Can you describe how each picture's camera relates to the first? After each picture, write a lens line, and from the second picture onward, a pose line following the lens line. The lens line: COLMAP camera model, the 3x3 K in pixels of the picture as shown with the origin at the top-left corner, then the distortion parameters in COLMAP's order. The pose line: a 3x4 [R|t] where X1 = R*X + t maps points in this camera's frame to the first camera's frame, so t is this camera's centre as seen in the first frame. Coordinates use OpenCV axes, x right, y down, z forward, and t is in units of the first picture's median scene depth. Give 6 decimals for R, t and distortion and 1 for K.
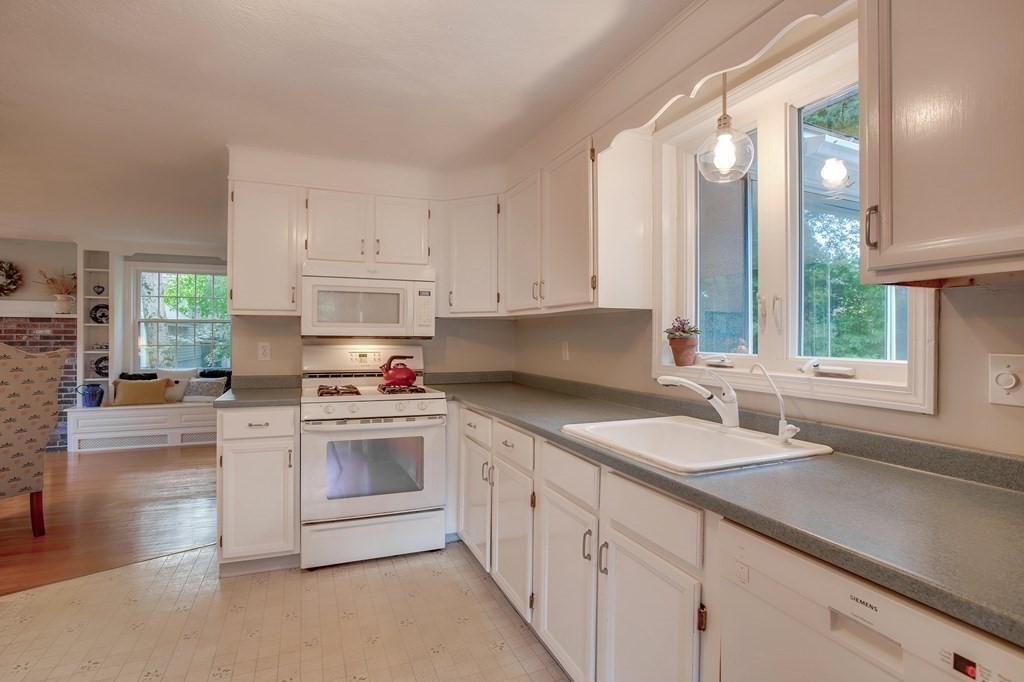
lens RADIAL K [[506.2, 0, 513.7], [0, 506.2, 337.2], [0, 0, 1]] dist [-0.058661, 0.030569]
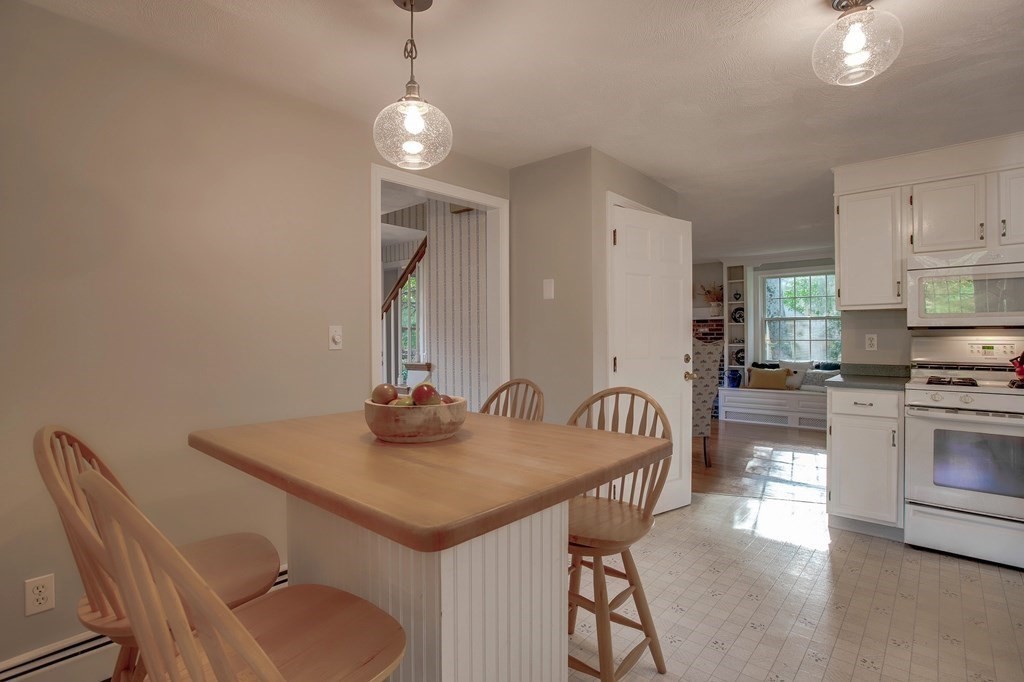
lens RADIAL K [[505.2, 0, 526.2], [0, 505.2, 335.9], [0, 0, 1]] dist [-0.060436, 0.032312]
pose [[0.461234, -0.006663, -0.887253, 0.057116], [0.008592, 0.999958, -0.003043, 0.005471], [0.887237, -0.006220, 0.461272, -0.086315]]
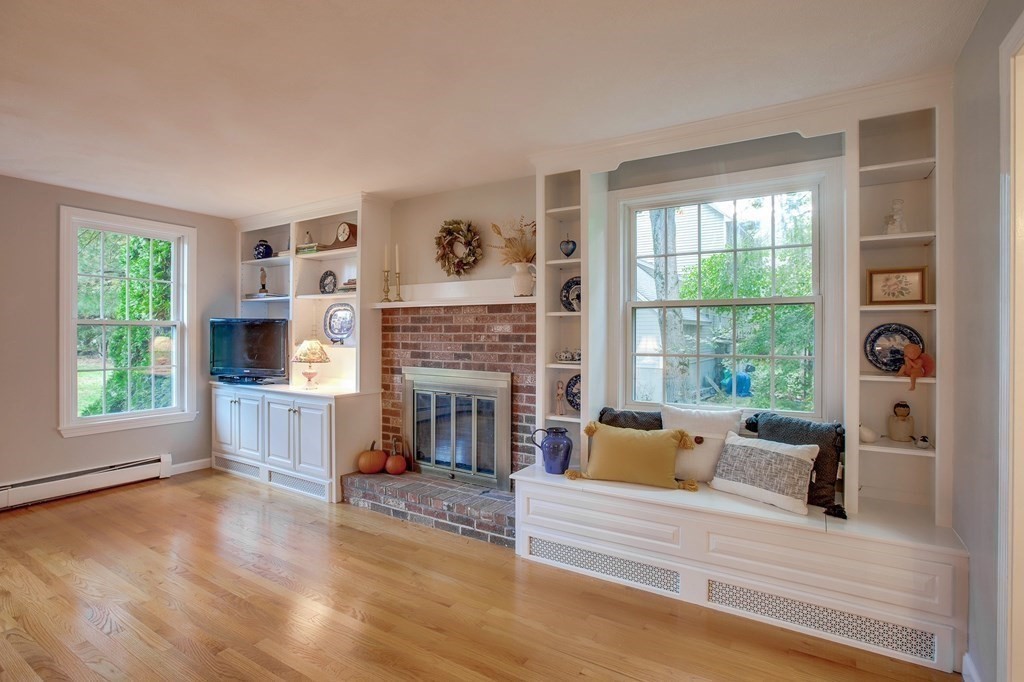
lens RADIAL K [[505.2, 0, 526.2], [0, 505.2, 335.9], [0, 0, 1]] dist [-0.060436, 0.032312]
pose [[0.612144, 0.001332, -0.790745, -0.456049], [-0.002427, 0.999997, -0.000194, -0.002131], [0.790743, 0.002038, 0.612145, 0.654541]]
